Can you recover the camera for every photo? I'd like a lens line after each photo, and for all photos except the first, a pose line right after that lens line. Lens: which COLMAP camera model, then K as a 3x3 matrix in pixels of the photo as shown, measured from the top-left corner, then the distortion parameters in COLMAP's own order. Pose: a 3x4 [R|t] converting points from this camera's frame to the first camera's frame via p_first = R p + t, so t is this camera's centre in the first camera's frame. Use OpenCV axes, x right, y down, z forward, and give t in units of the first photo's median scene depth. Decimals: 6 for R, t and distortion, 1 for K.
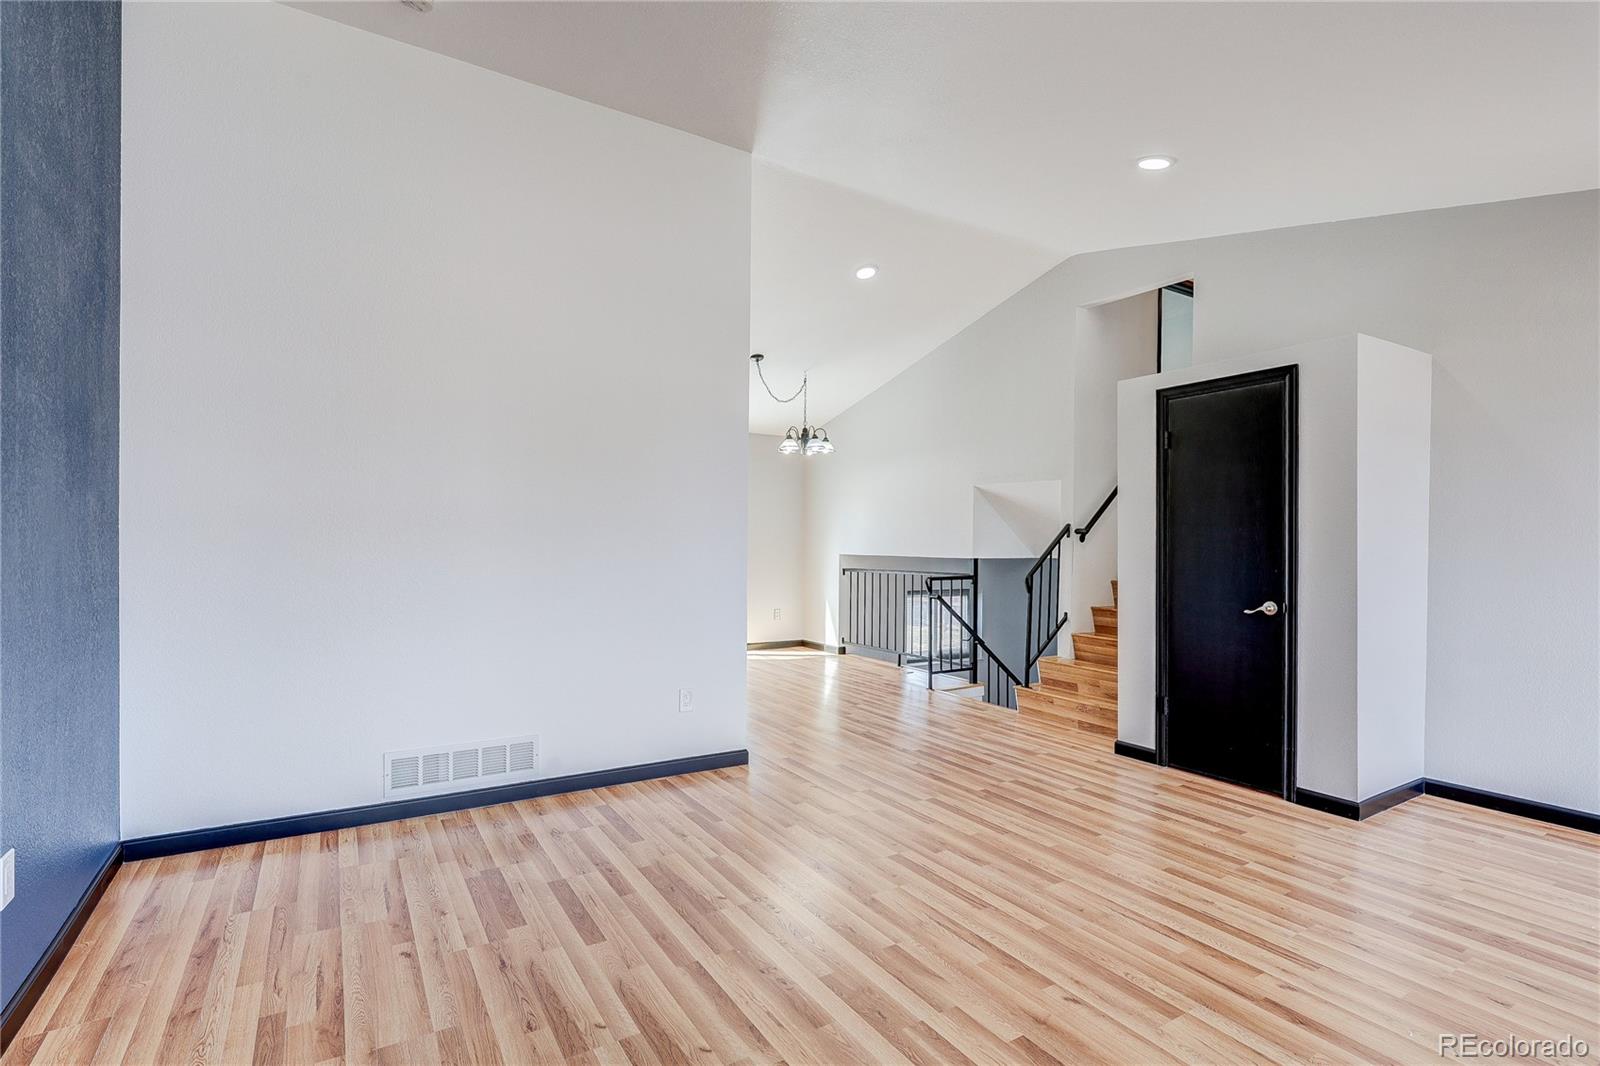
lens RADIAL K [[763.2, 0, 787.3], [0, 763.2, 541.0], [0, 0, 1]] dist [-0.000001, -0.000346]
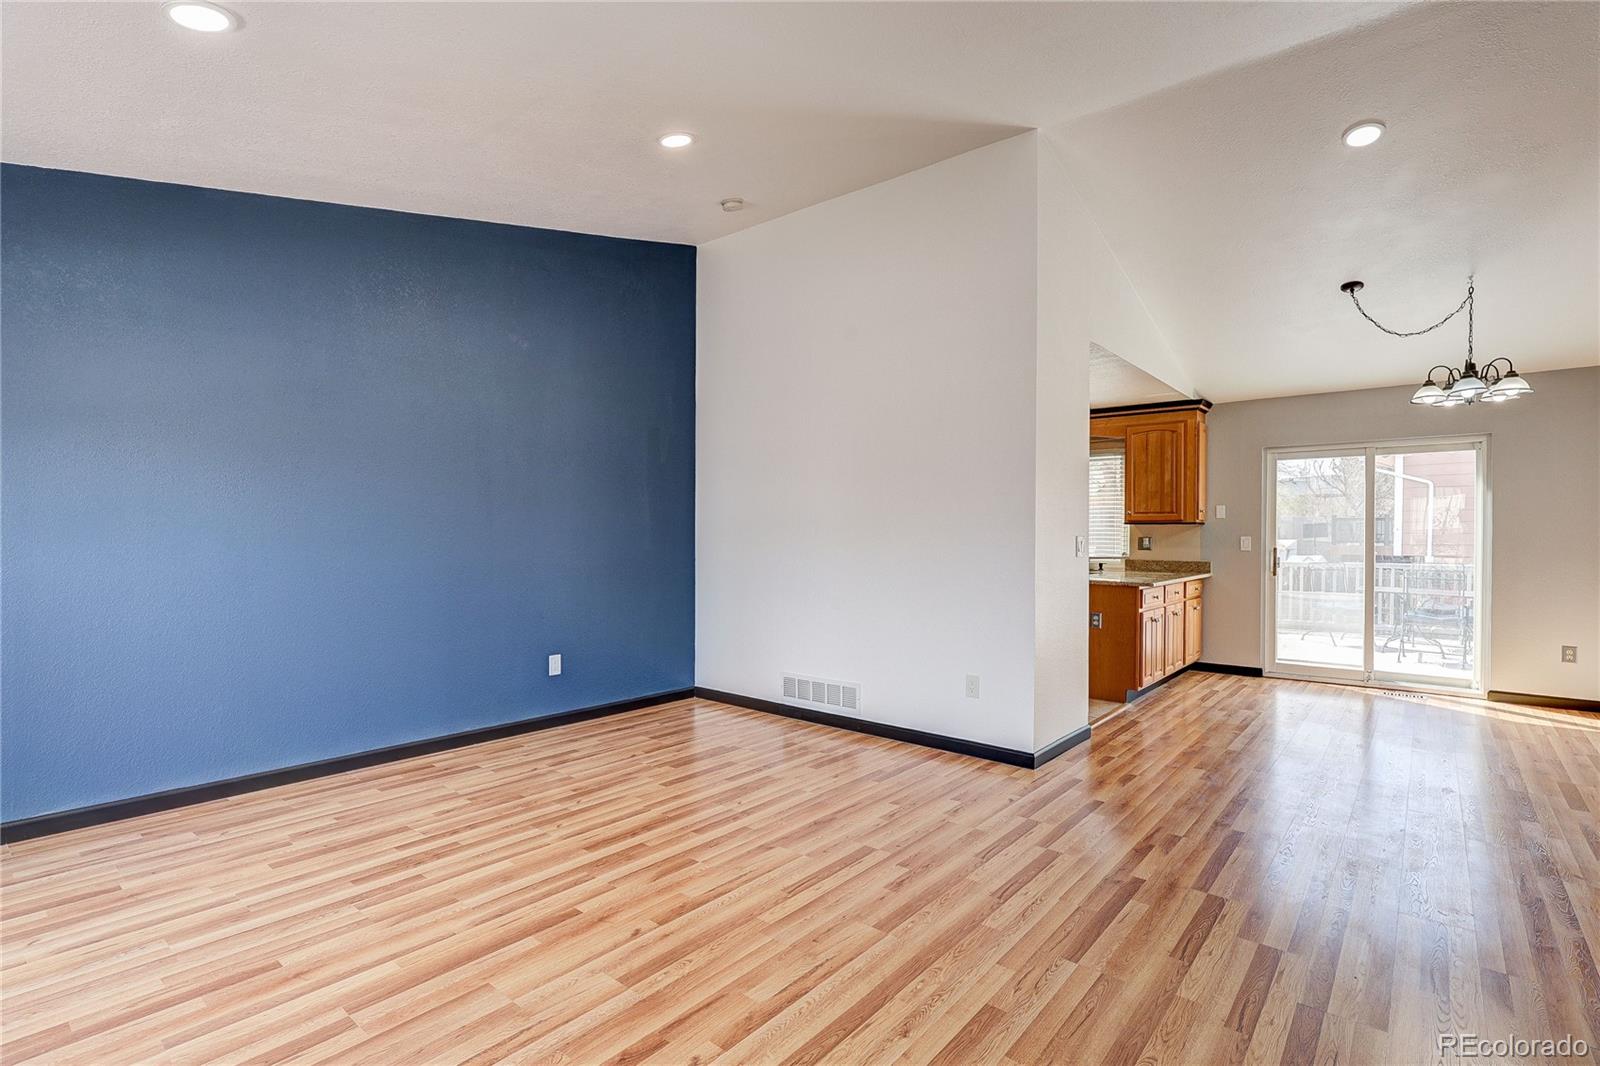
lens RADIAL K [[747.4, 0, 805.1], [0, 747.4, 535.0], [0, 0, 1]] dist [-0.001753, 0.000050]
pose [[0.329224, -0.008109, -0.944217, 1.100493], [-0.000478, 0.999962, -0.008755, 0.012109], [0.944252, 0.003333, 0.329208, 0.630998]]
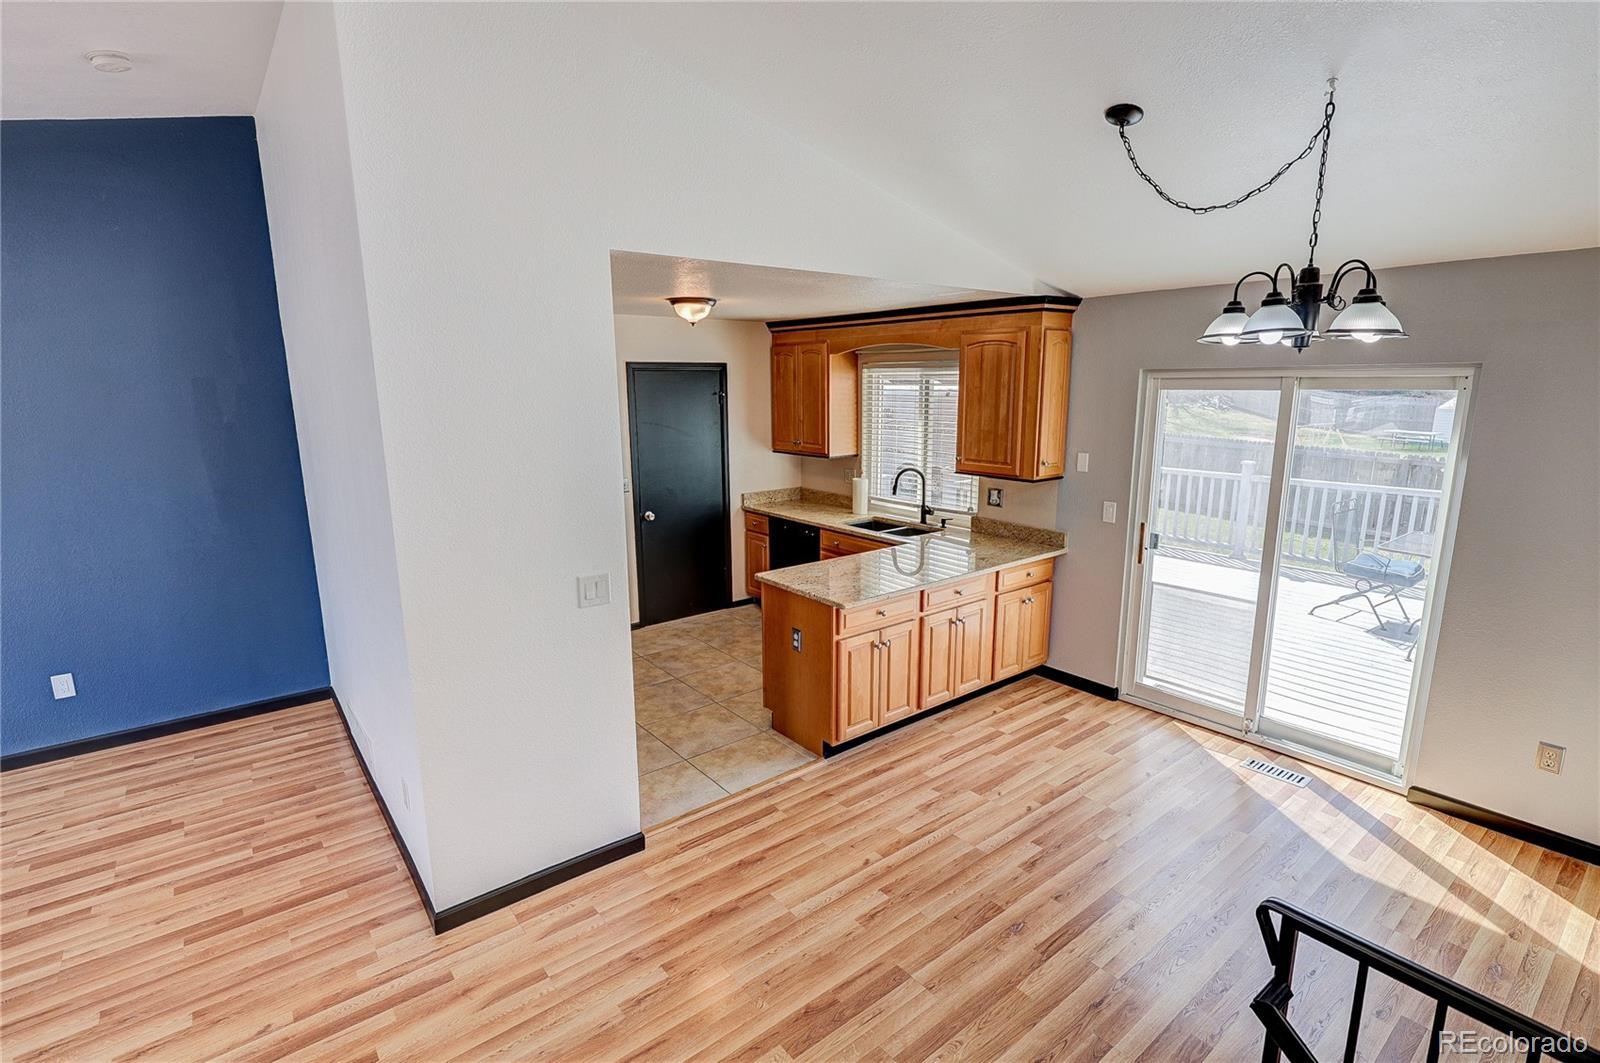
lens RADIAL K [[752.8, 0, 804.2], [0, 752.8, 525.4], [0, 0, 1]] dist [0.000580, 0.000578]
pose [[0.132036, 0.176909, -0.975330, 0.832325], [0.007598, 0.983735, 0.179463, -0.247761], [0.991216, -0.031107, 0.128545, 1.851627]]
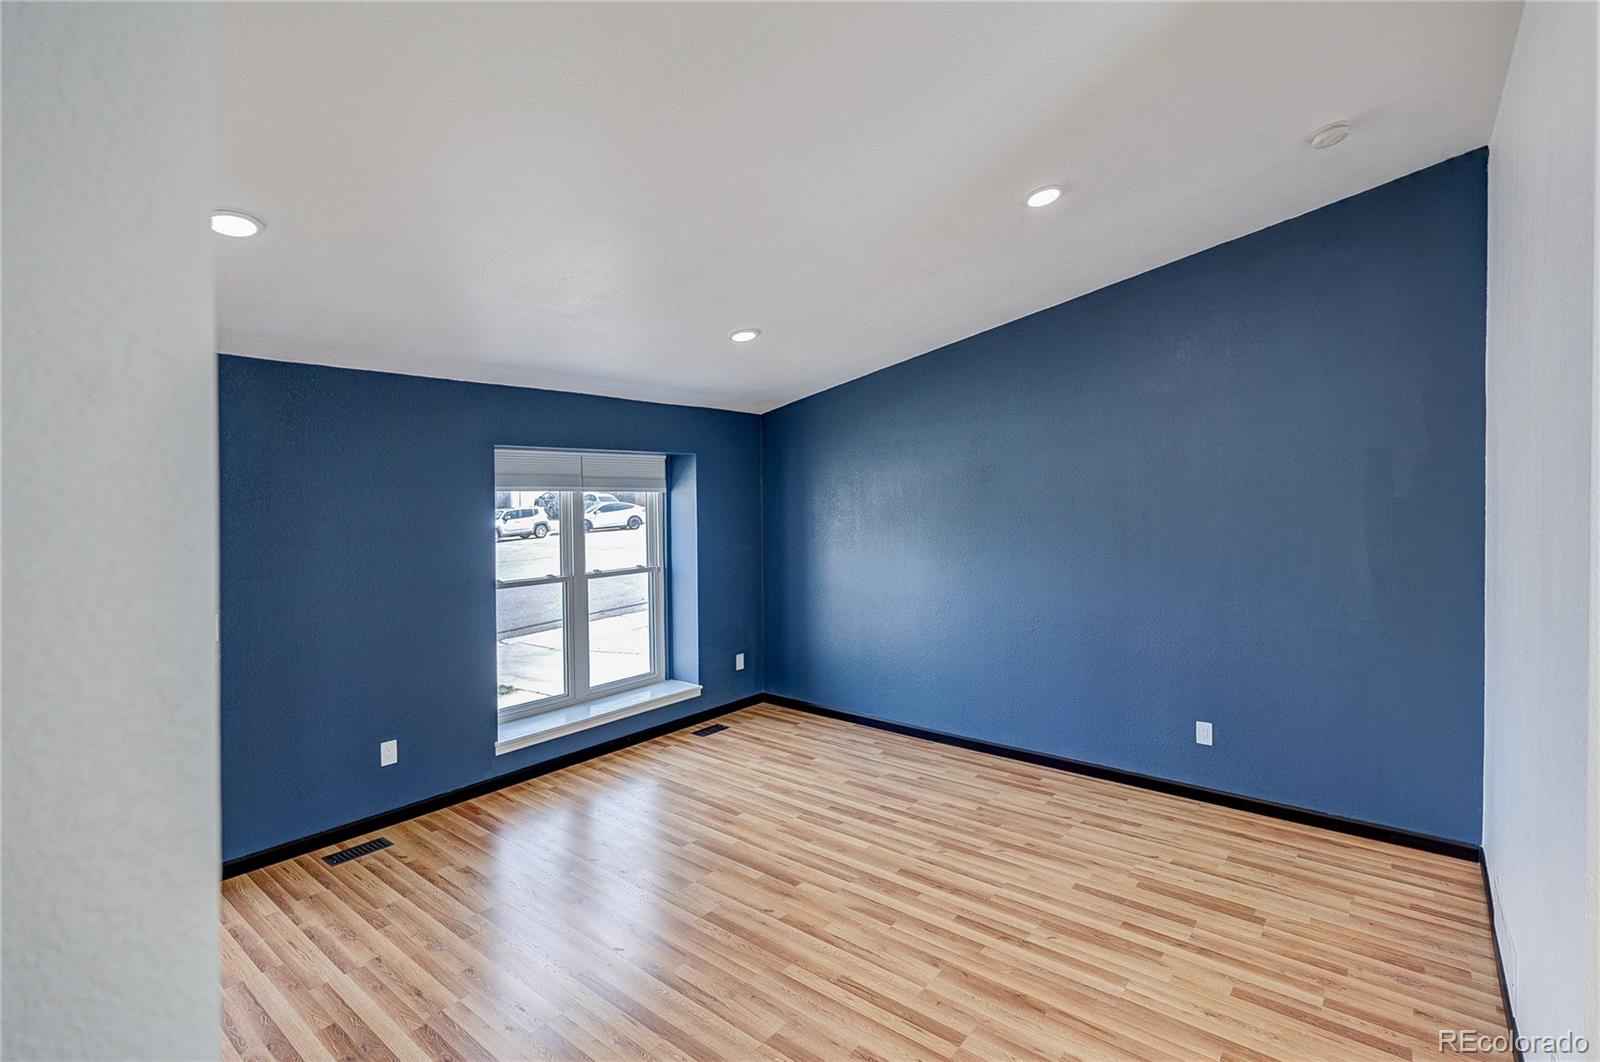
lens RADIAL K [[761.3, 0, 796.9], [0, 761.3, 500.6], [0, 0, 1]] dist [-0.001118, -0.000377]
pose [[-0.939405, -0.000825, -0.342807, 0.620414], [-0.001680, 0.999996, 0.002196, -0.177718], [0.342804, 0.002638, -0.939403, 1.805448]]
